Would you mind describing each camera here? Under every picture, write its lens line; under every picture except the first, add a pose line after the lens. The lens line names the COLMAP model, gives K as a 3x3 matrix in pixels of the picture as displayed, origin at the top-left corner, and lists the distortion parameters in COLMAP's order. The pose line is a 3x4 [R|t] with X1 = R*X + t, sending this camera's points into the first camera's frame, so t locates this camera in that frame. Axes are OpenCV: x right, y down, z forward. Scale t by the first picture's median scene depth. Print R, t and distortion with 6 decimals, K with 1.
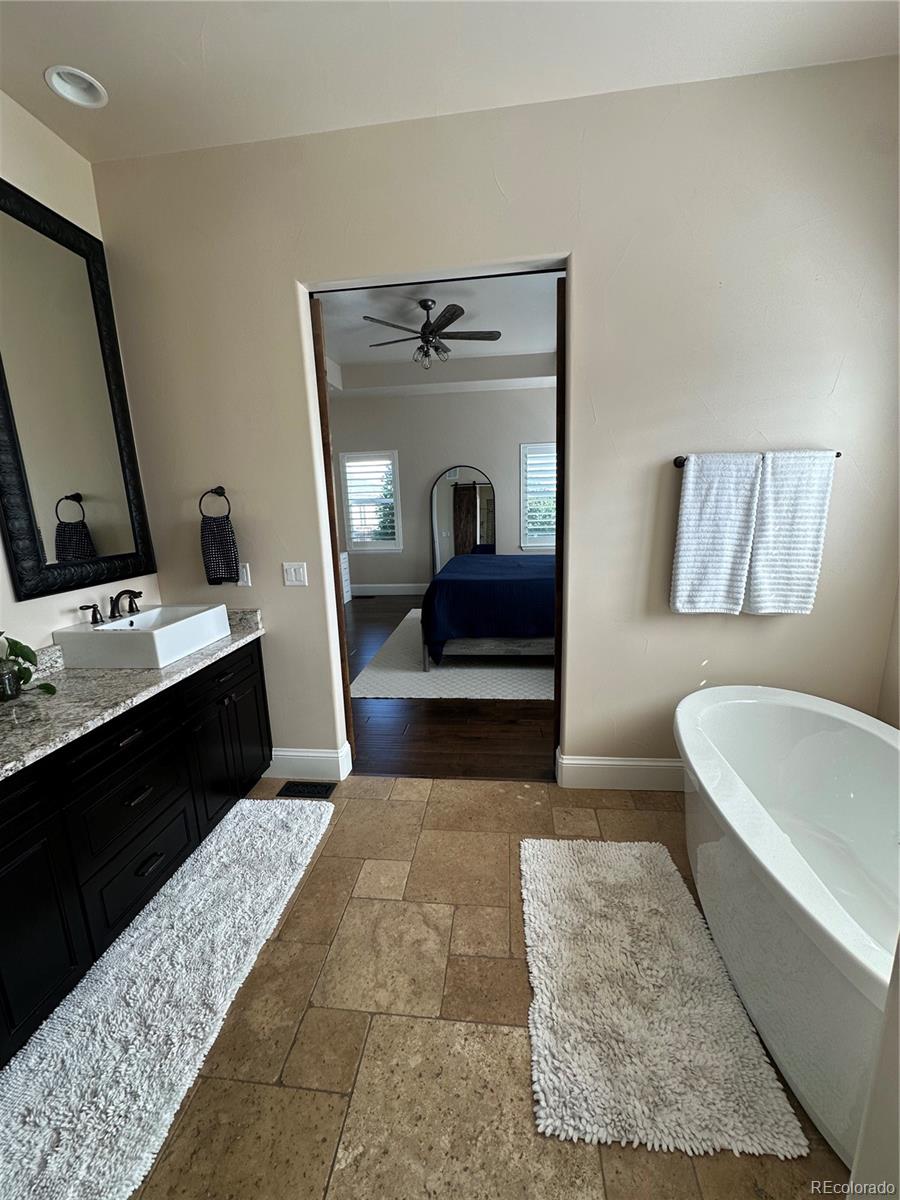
lens RADIAL K [[476.6, 0, 450.0], [0, 476.6, 599.6], [0, 0, 1]] dist [-0.005404, 0.000724]
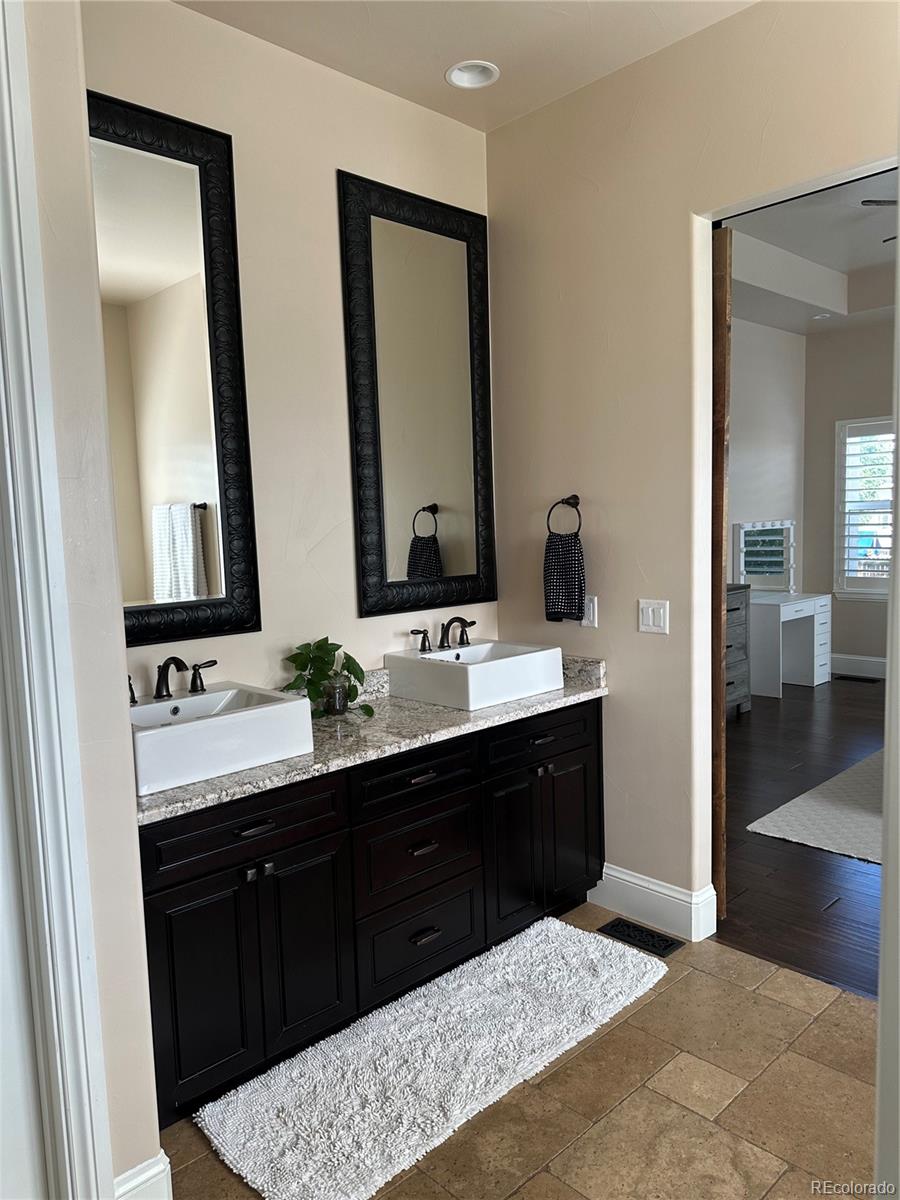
lens RADIAL K [[835.8, 0, 449.0], [0, 835.8, 607.1], [0, 0, 1]] dist [0.084293, -0.112874]
pose [[0.768112, 0.075683, -0.635827, 0.280993], [-0.125462, 0.991531, -0.033541, 0.015607], [0.627904, 0.105535, 0.771103, -0.180842]]
